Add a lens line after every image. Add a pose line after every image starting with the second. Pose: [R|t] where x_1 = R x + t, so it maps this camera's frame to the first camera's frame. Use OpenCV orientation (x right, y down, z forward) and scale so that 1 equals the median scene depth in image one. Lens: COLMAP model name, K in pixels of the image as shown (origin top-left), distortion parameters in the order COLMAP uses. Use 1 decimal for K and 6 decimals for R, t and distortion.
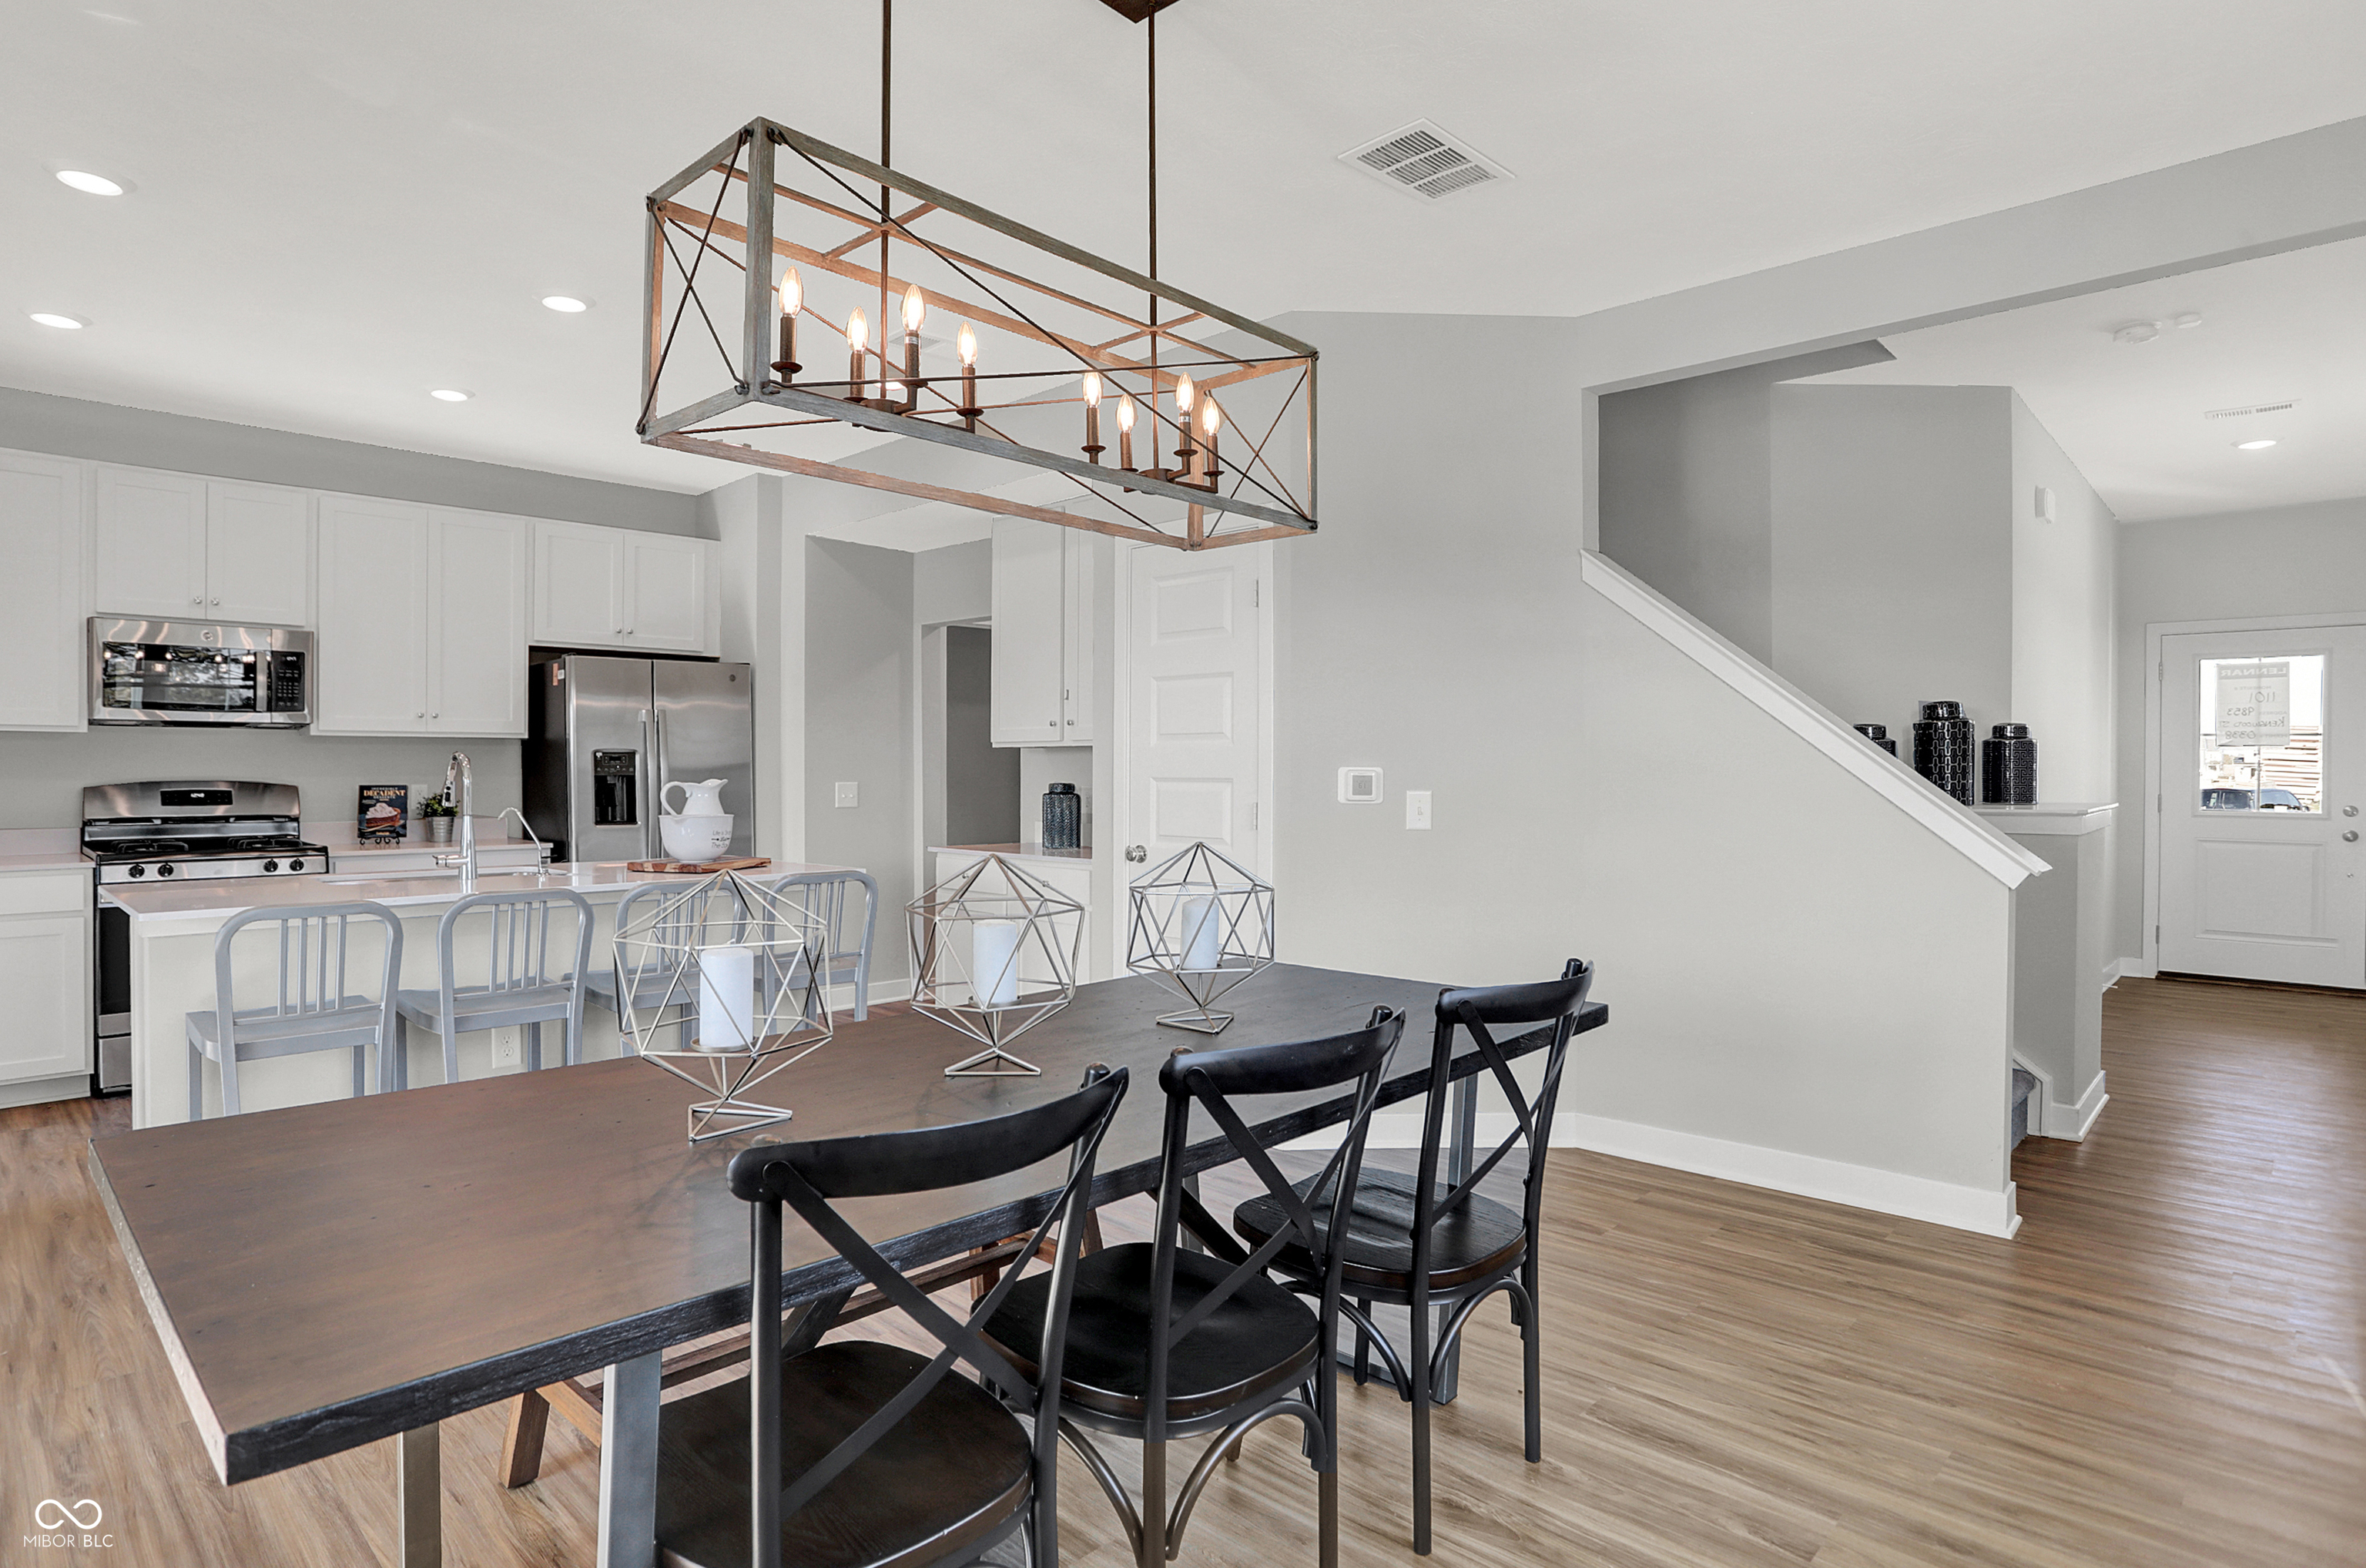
lens RADIAL K [[1223.3, 0, 1114.1], [0, 1223.3, 765.3], [0, 0, 1]] dist [-0.060227, 0.016168]
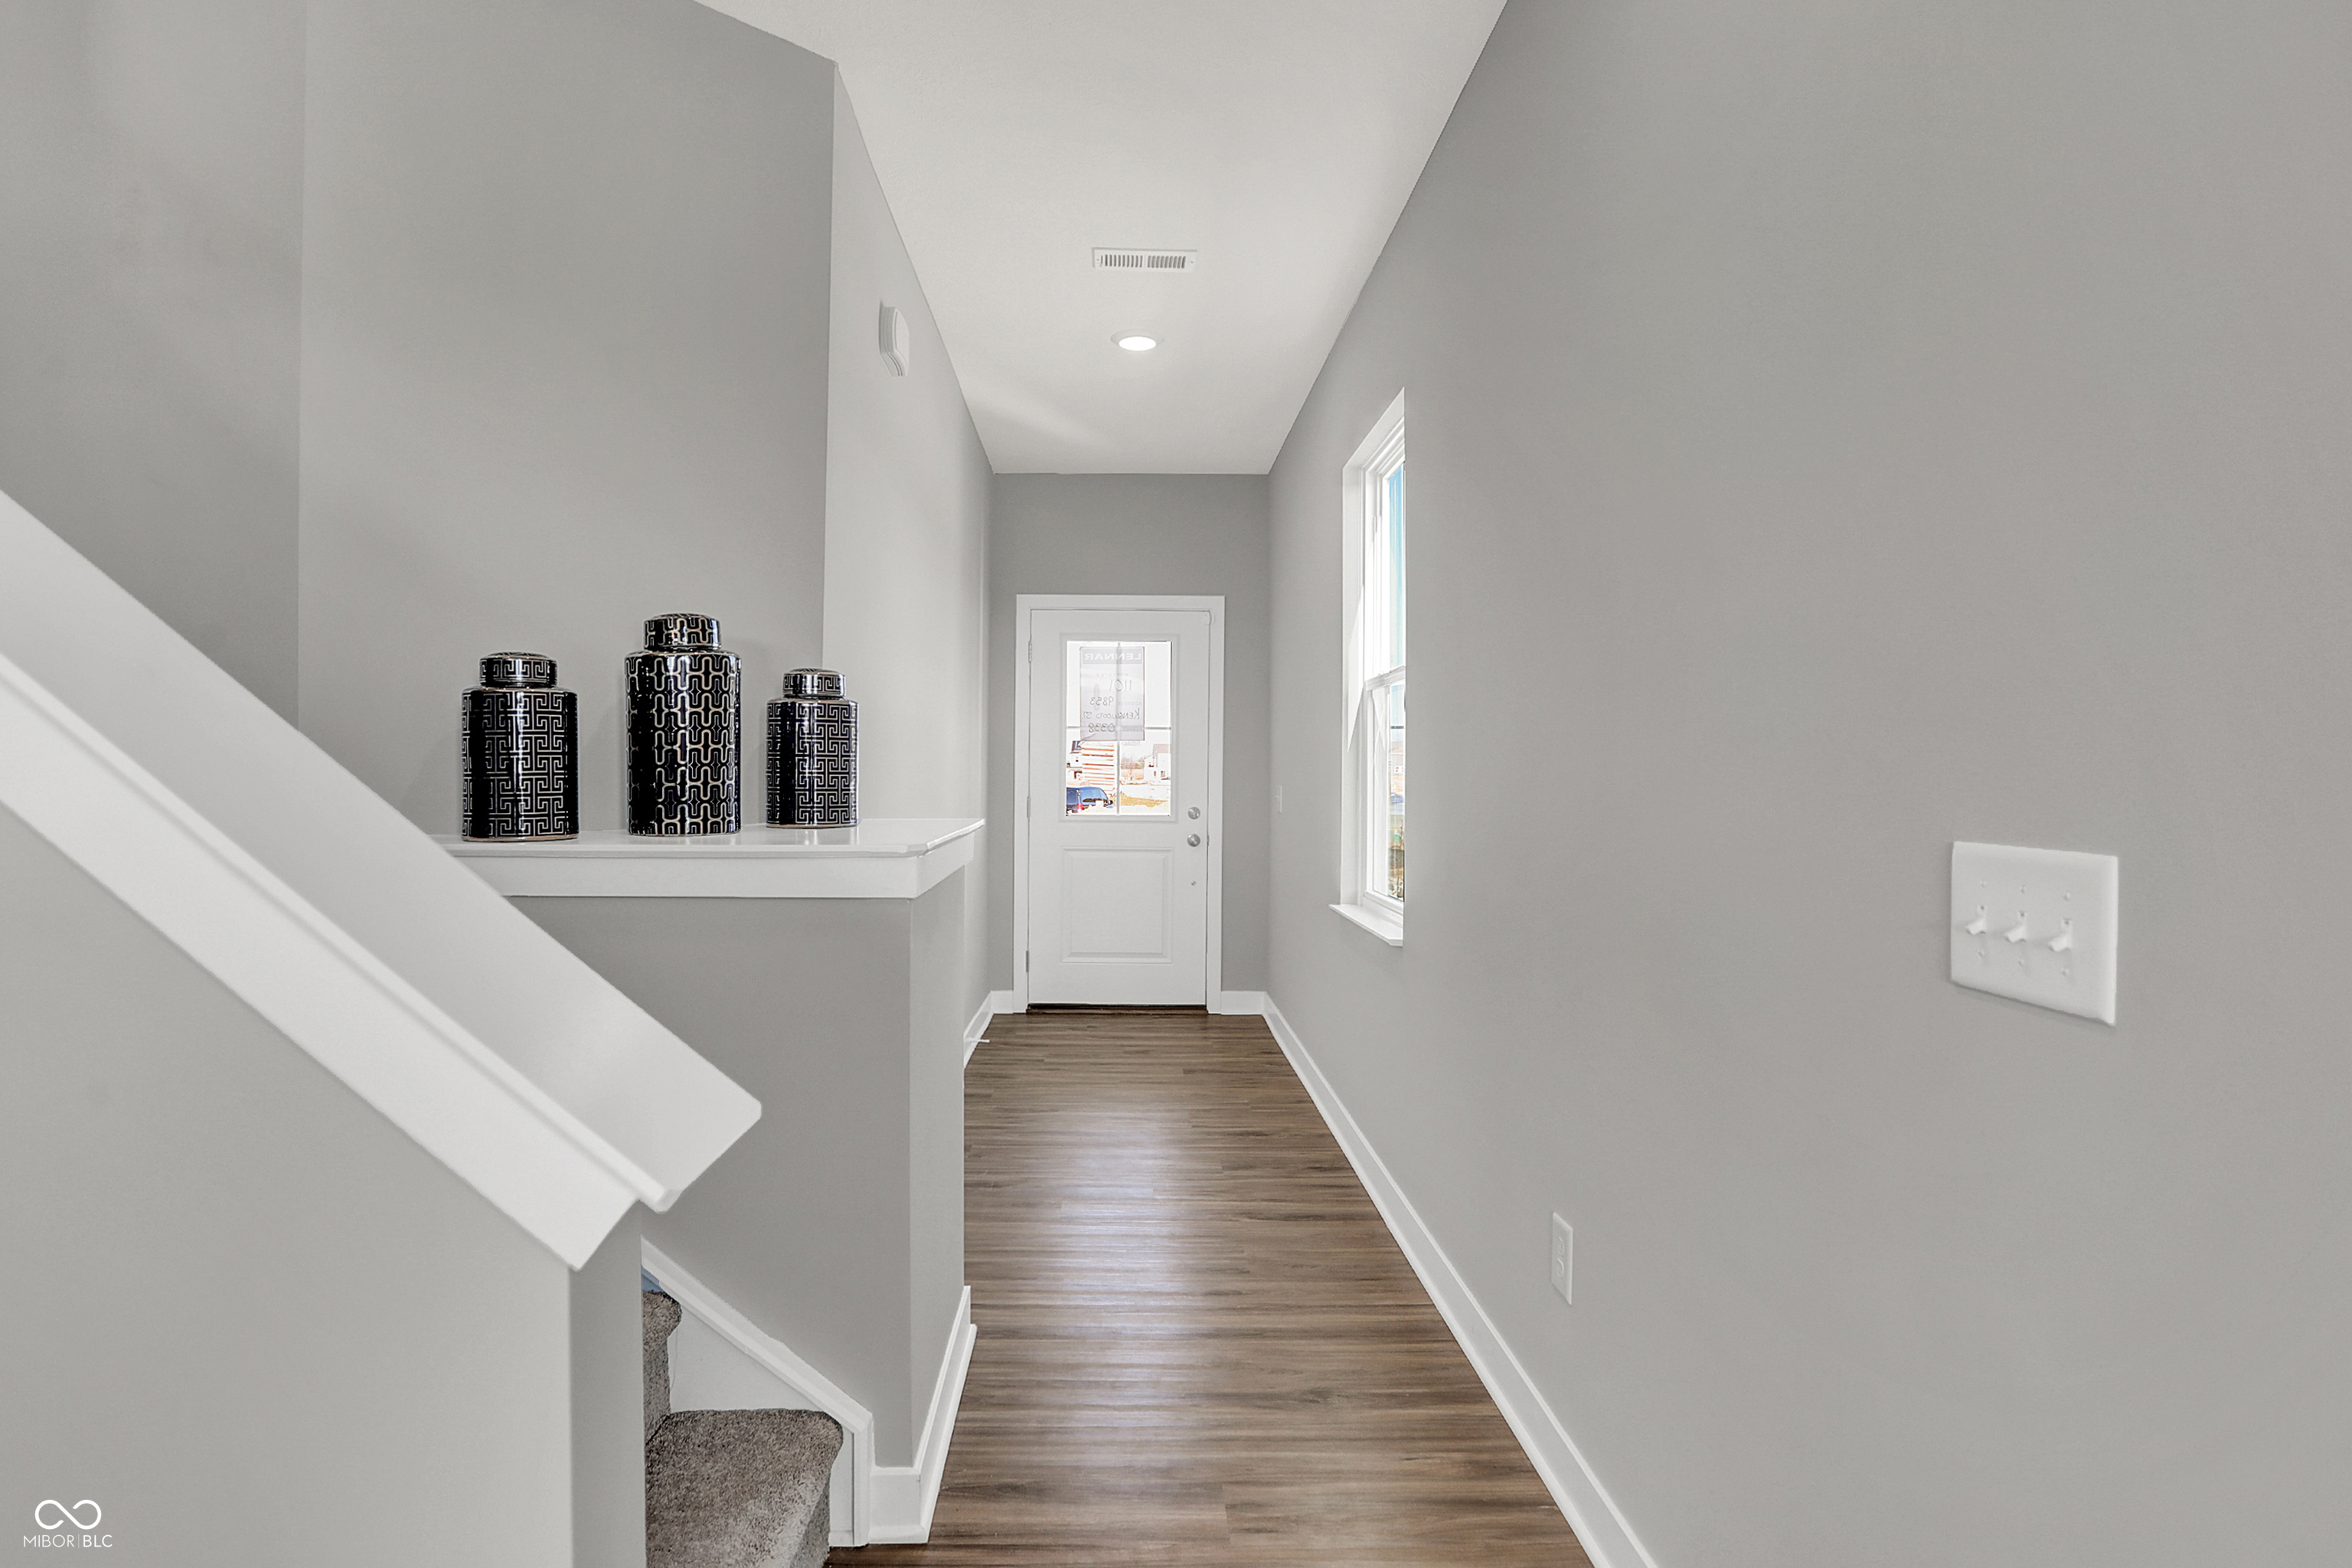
lens RADIAL K [[1216.1, 0, 1167.9], [0, 1216.1, 776.7], [0, 0, 1]] dist [-0.060227, 0.016168]
pose [[0.661105, -0.003273, 0.750286, 0.375970], [-0.001450, 0.999983, 0.005640, 0.006487], [-0.750292, -0.004816, 0.661089, 0.436800]]
